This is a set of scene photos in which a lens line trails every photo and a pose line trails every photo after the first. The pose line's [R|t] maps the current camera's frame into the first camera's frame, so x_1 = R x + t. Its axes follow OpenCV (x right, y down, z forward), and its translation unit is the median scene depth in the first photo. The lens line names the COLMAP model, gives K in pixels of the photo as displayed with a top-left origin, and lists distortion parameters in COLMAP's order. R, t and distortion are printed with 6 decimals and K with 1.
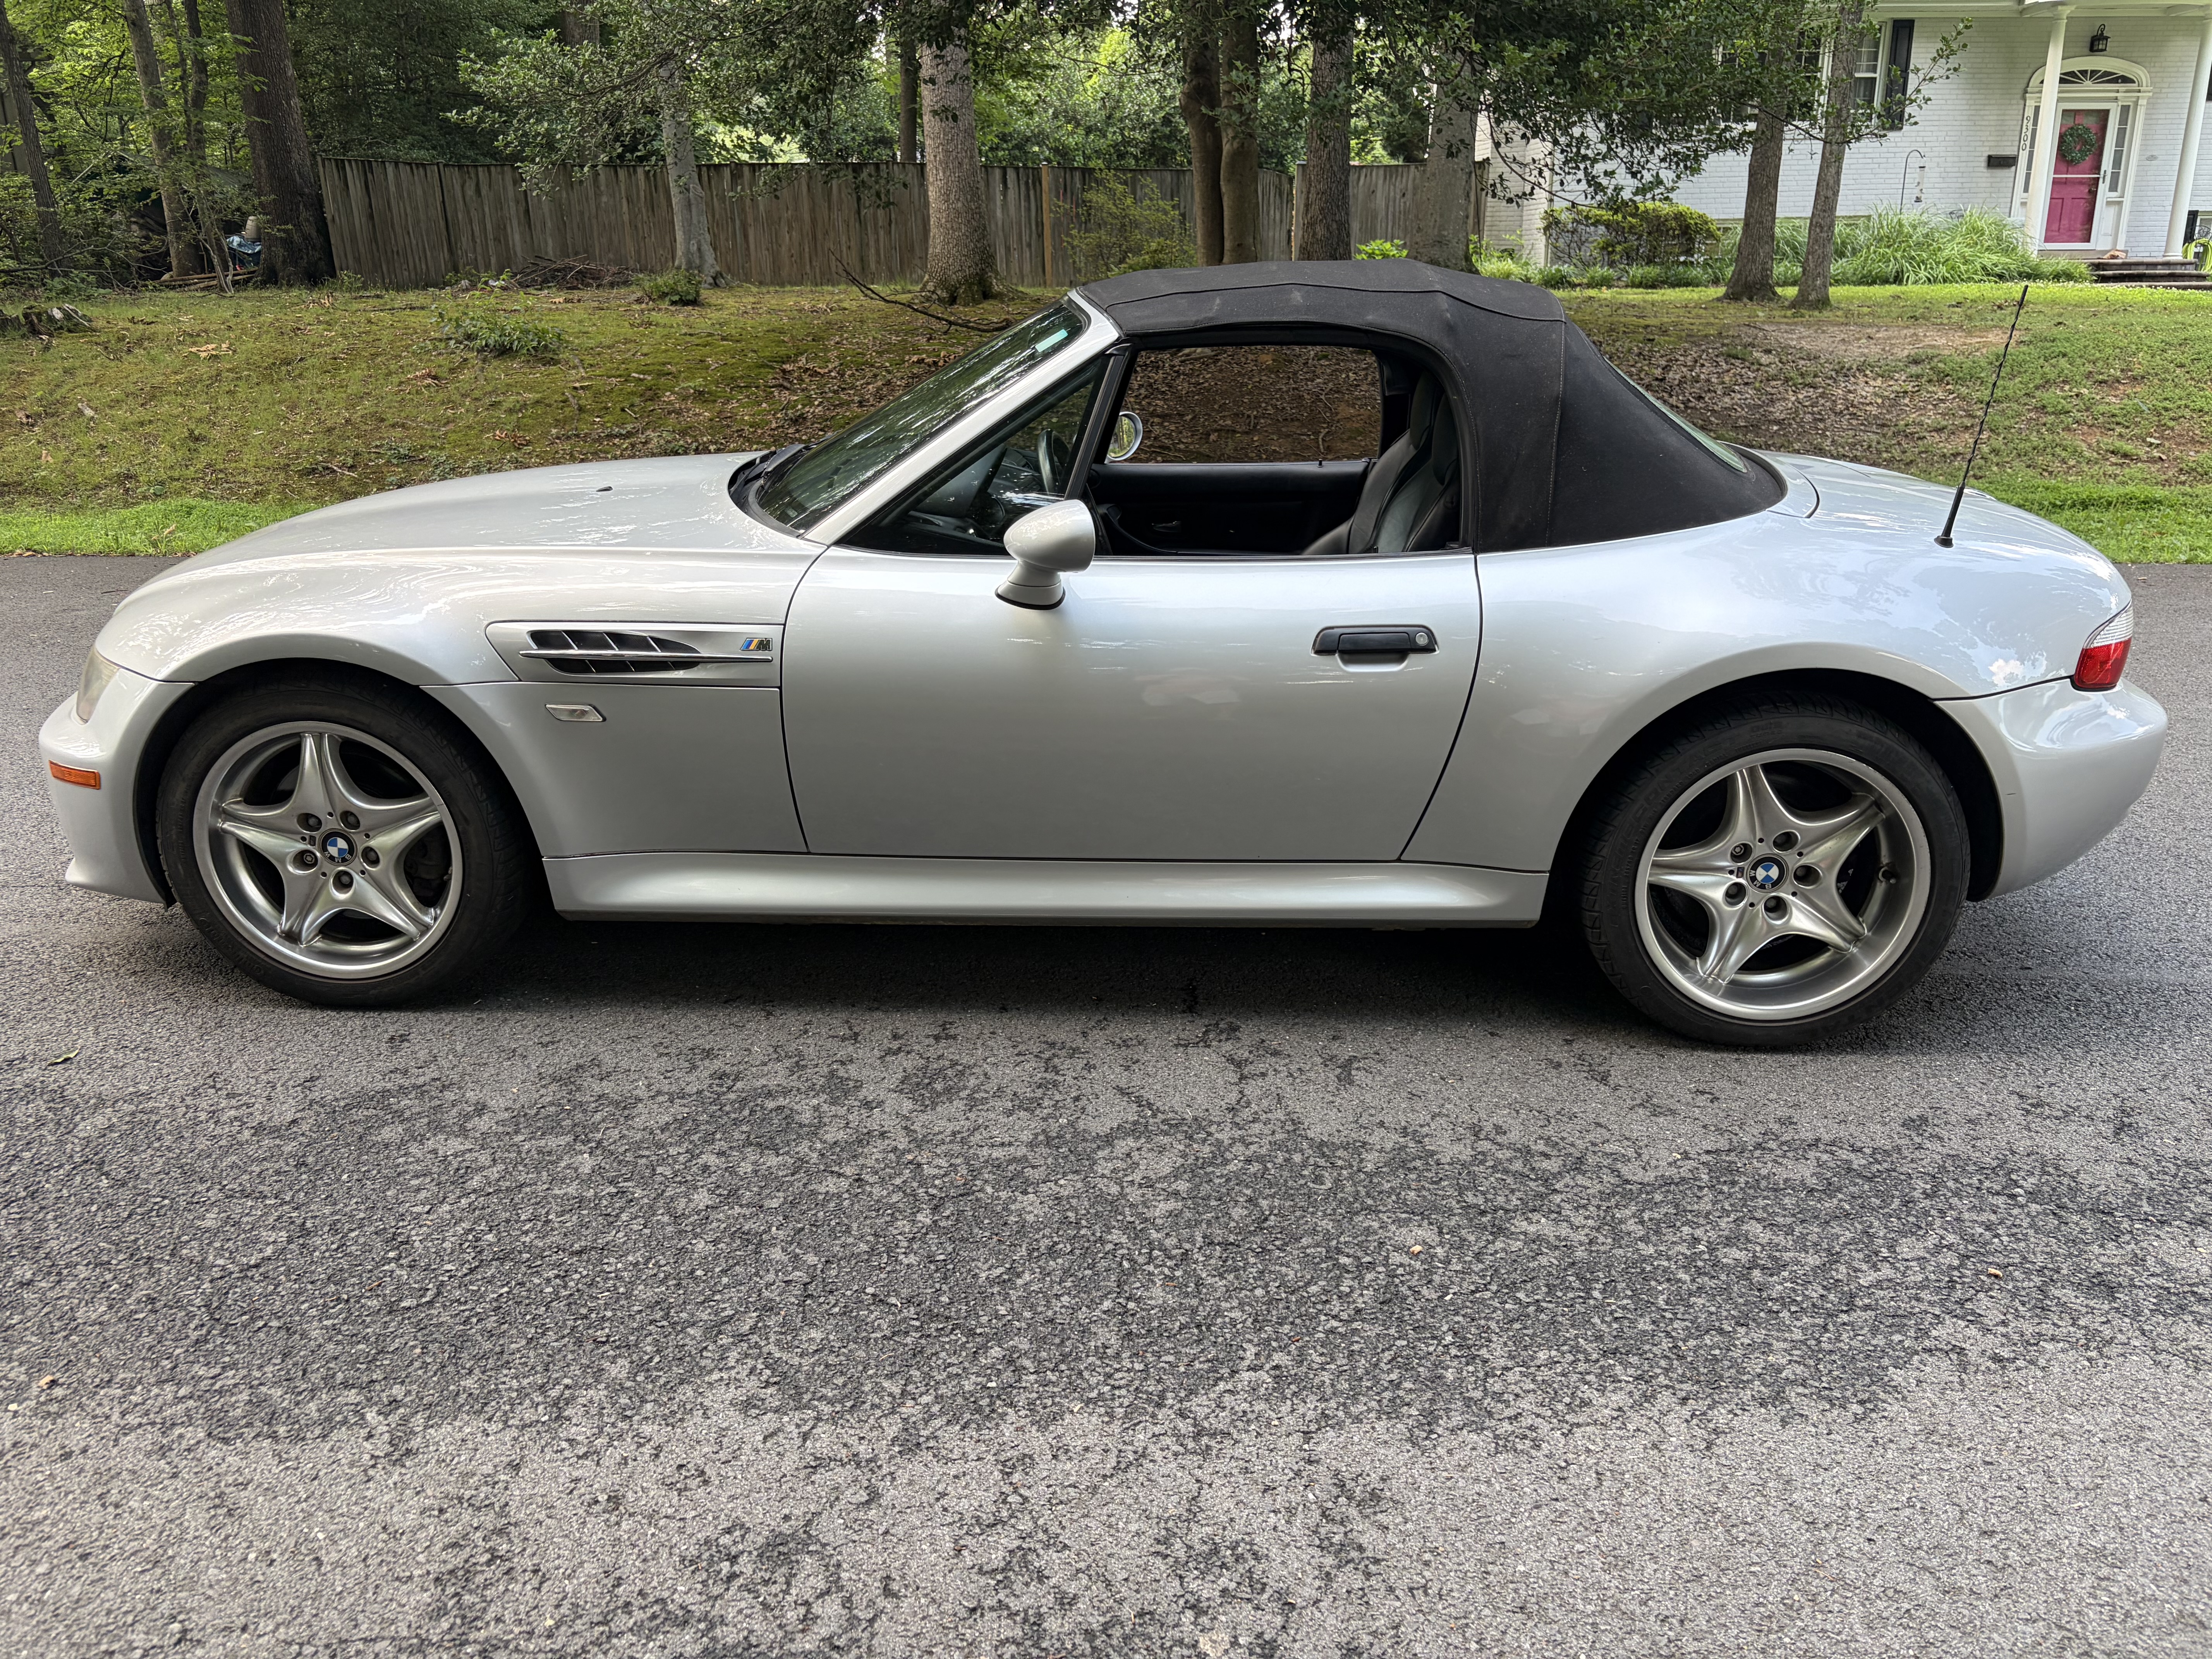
lens RADIAL K [[1647.1, 0, 1106.0], [0, 1647.1, 829.5], [0, 0, 1]] dist [0.058103, -0.061051]
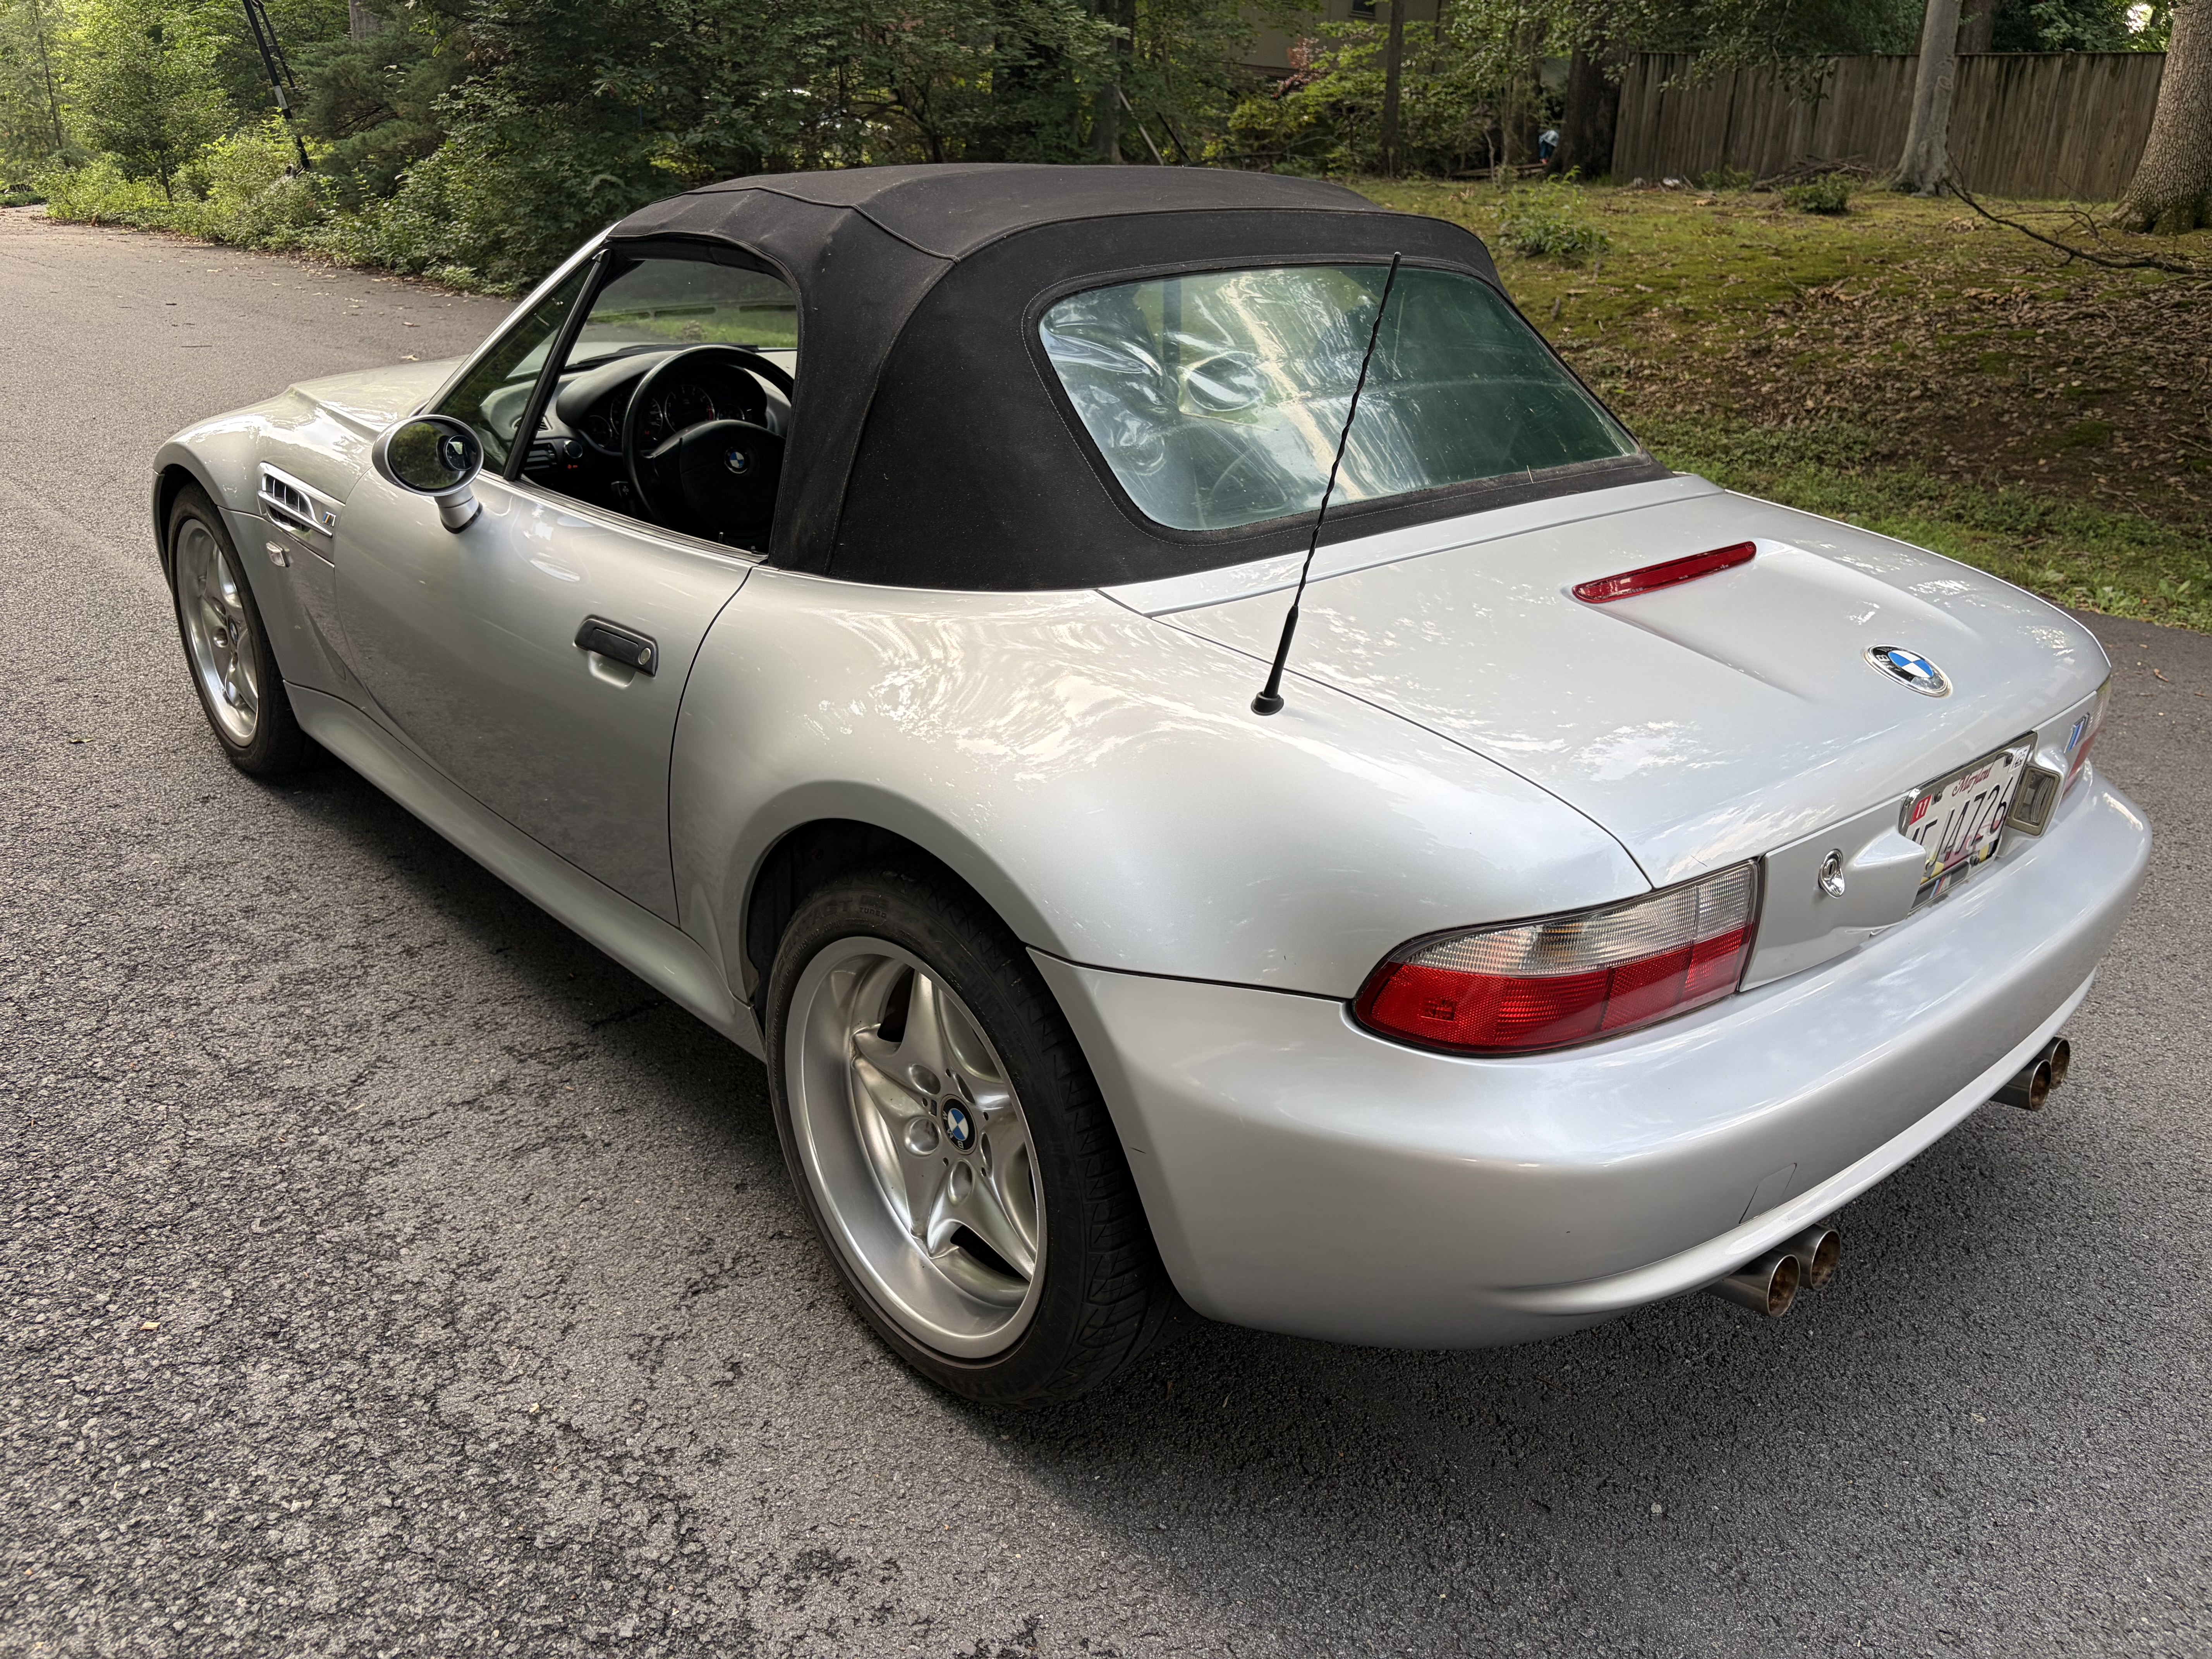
lens RADIAL K [[1677.1, 0, 1106.0], [0, 1677.1, 829.5], [0, 0, 1]] dist [0.014445, 0.002913]
pose [[0.715241, 0.288208, -0.636684, 0.849574], [-0.256810, 0.955659, 0.144102, -0.202010], [0.649984, 0.060439, 0.757541, 0.538653]]
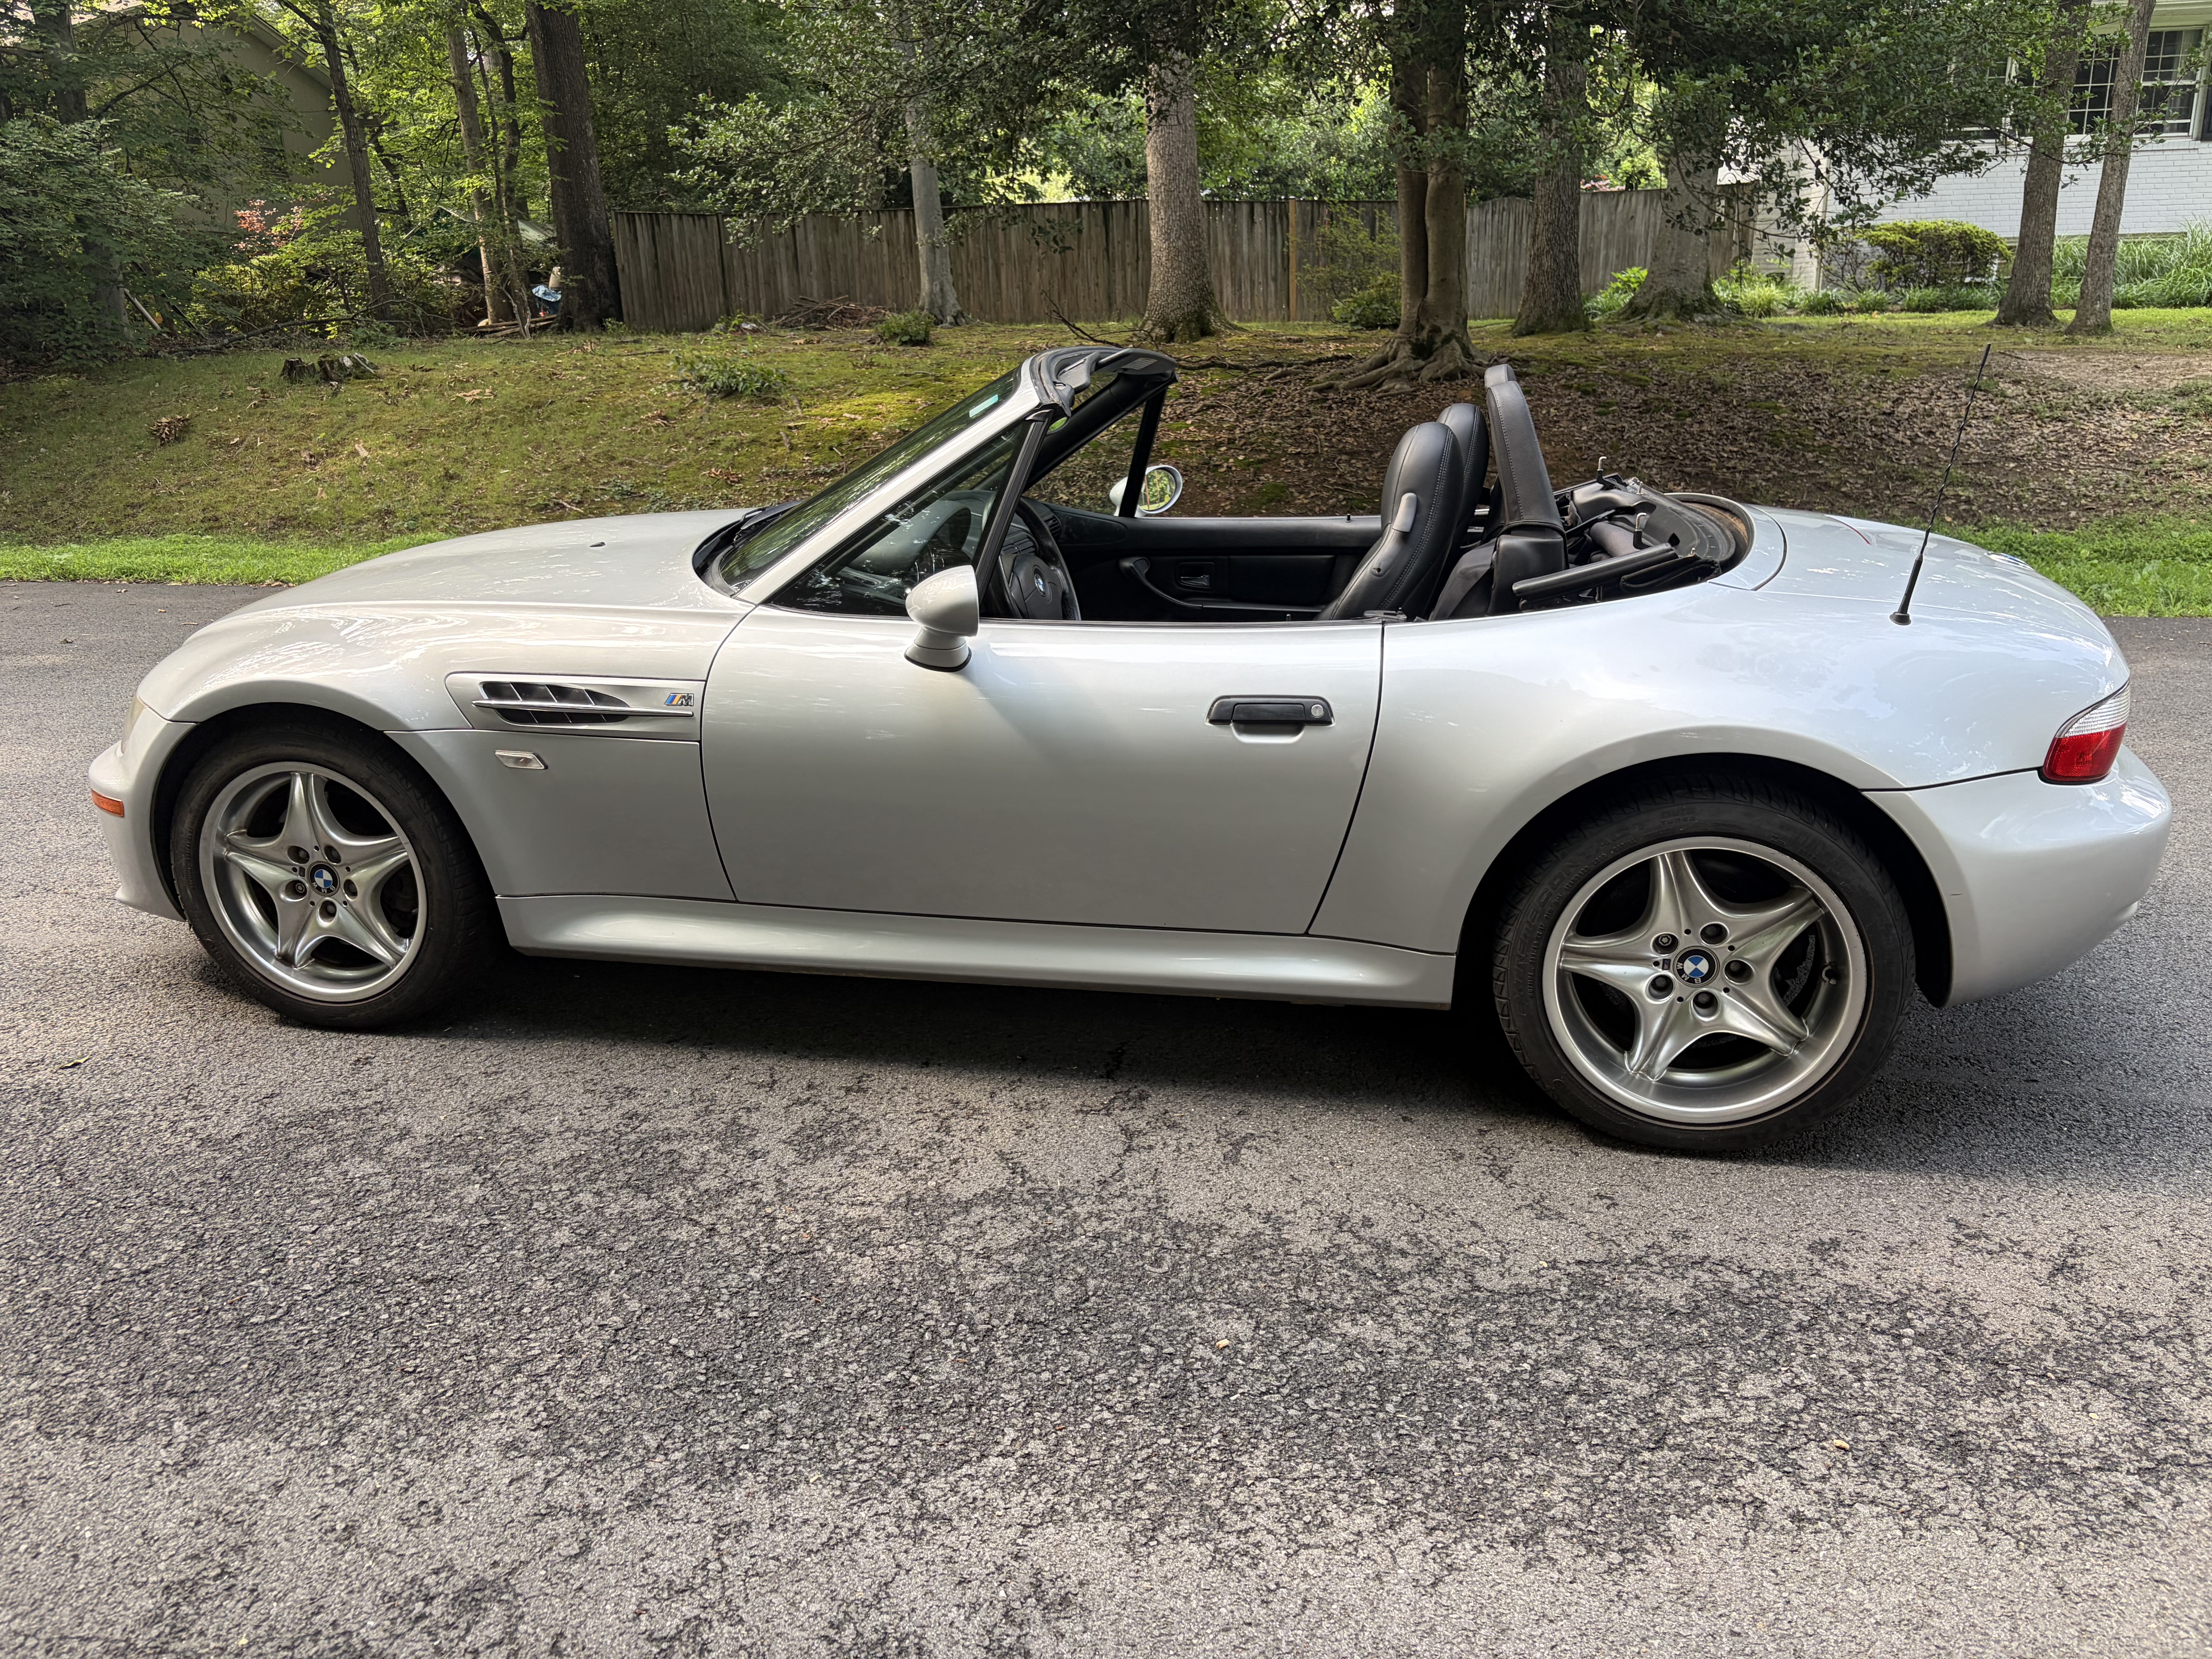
lens RADIAL K [[1650.2, 0, 1106.0], [0, 1650.2, 829.5], [0, 0, 1]] dist [0.044988, -0.040160]
pose [[0.987199, 0.033964, -0.155838, 0.217419], [-0.036583, 0.999233, -0.013967, -0.026442], [0.155244, 0.019489, 0.987684, 0.019407]]
